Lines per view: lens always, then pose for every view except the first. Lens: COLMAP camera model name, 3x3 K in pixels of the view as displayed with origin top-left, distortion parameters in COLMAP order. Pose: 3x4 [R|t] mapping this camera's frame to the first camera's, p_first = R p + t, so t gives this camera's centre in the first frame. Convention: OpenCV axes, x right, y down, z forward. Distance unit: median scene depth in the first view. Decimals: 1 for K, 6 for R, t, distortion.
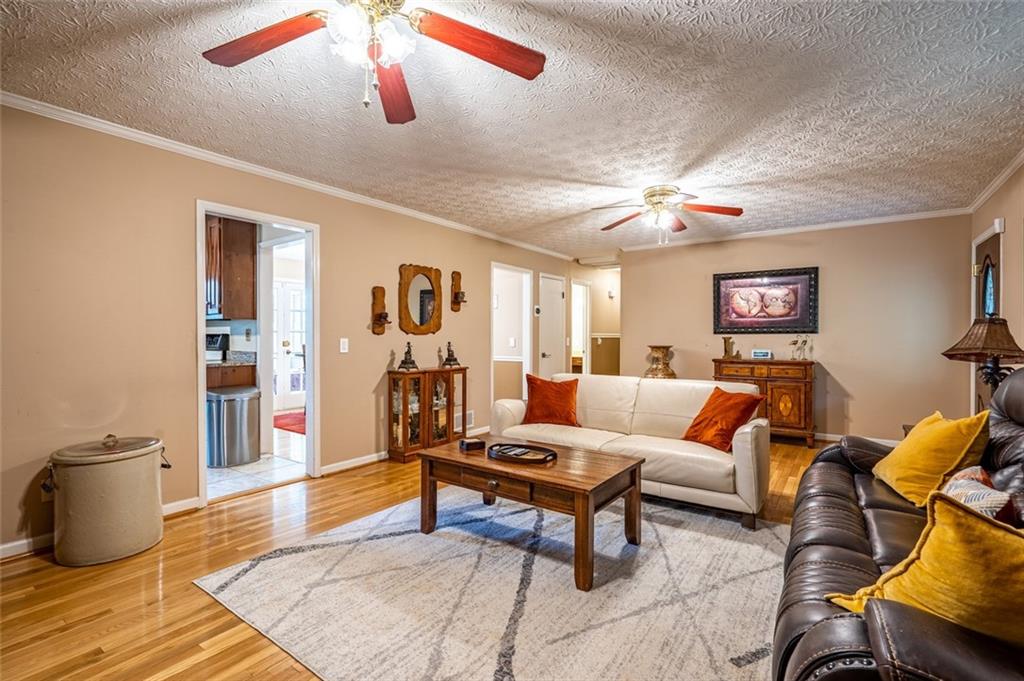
lens RADIAL K [[469.7, 0, 502.5], [0, 469.7, 340.3], [0, 0, 1]] dist [-0.001852, 0.000027]
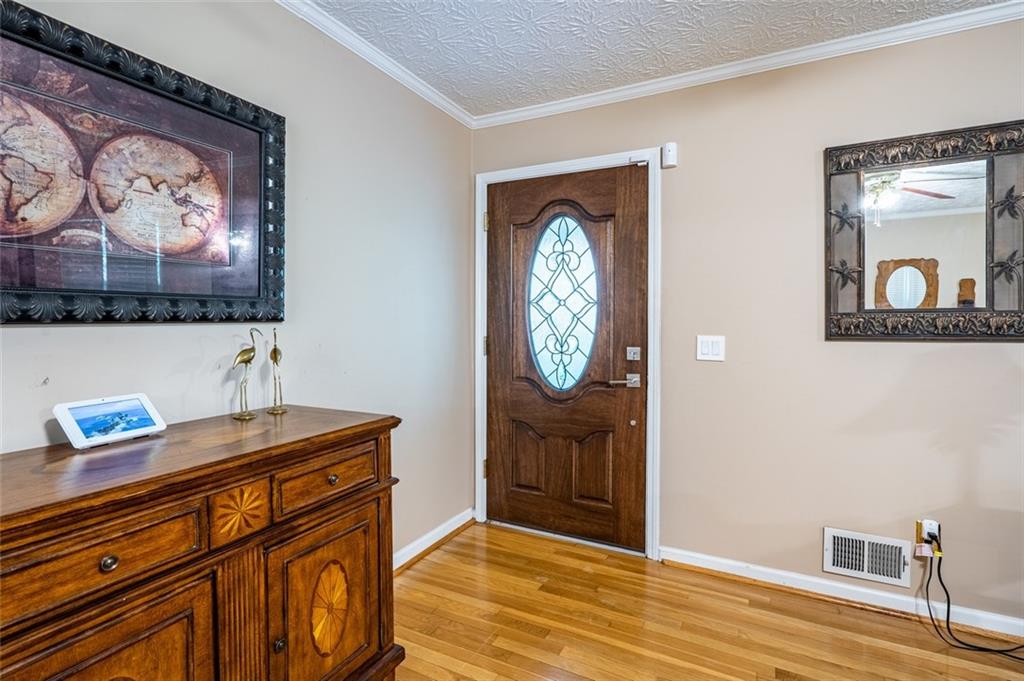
lens RADIAL K [[461.2, 0, 486.4], [0, 461.2, 323.9], [0, 0, 1]] dist [0.000190, 0.000080]
pose [[-0.177573, -0.010165, 0.984055, 0.432113], [0.005934, 0.999917, 0.011400, -0.022170], [-0.984090, 0.007864, -0.177498, 1.204696]]
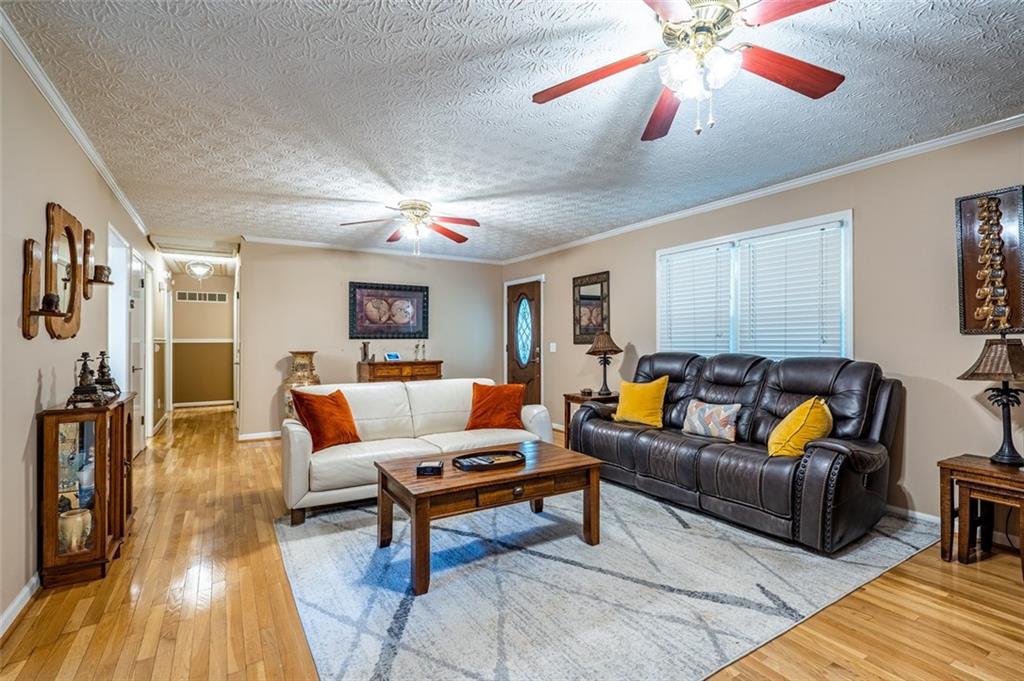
lens RADIAL K [[479.9, 0, 512.0], [0, 479.9, 340.5], [0, 0, 1]] dist [-0.005582, -0.000517]
pose [[0.376863, 0.000214, 0.926269, -0.583356], [0.008446, 0.999958, -0.003668, -0.004440], [-0.926230, 0.009205, 0.376846, 0.383628]]
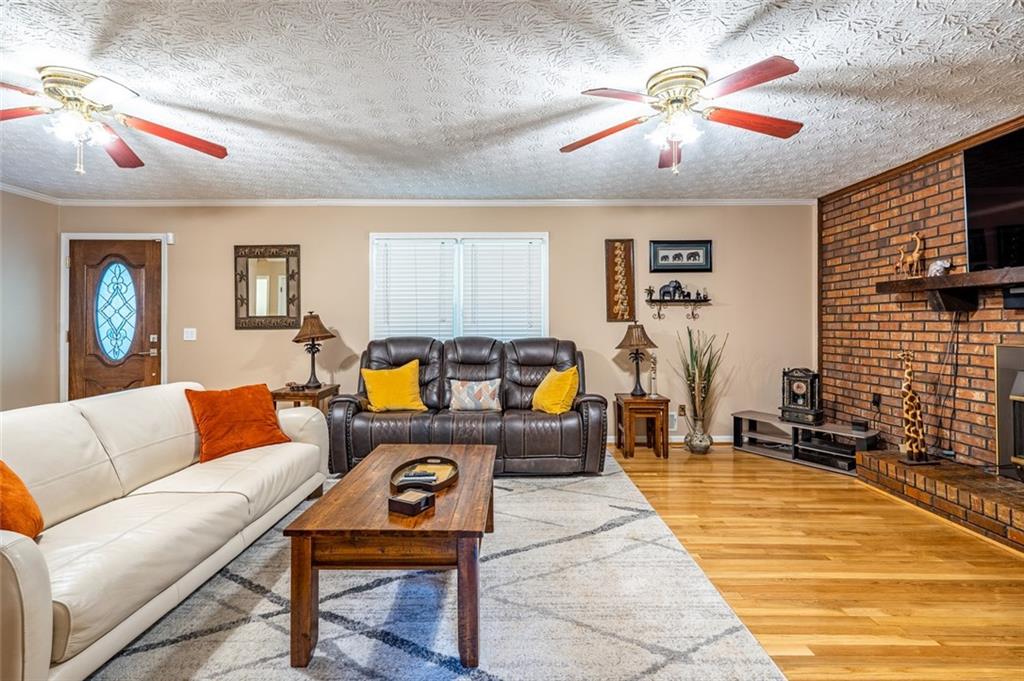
lens RADIAL K [[471.0, 0, 514.0], [0, 471.0, 321.7], [0, 0, 1]] dist [-0.003279, -0.000113]
pose [[-0.601816, 0.003260, 0.798628, -0.461441], [0.005916, 0.999982, 0.000377, -0.012533], [-0.798613, 0.004952, -0.601825, 0.908514]]
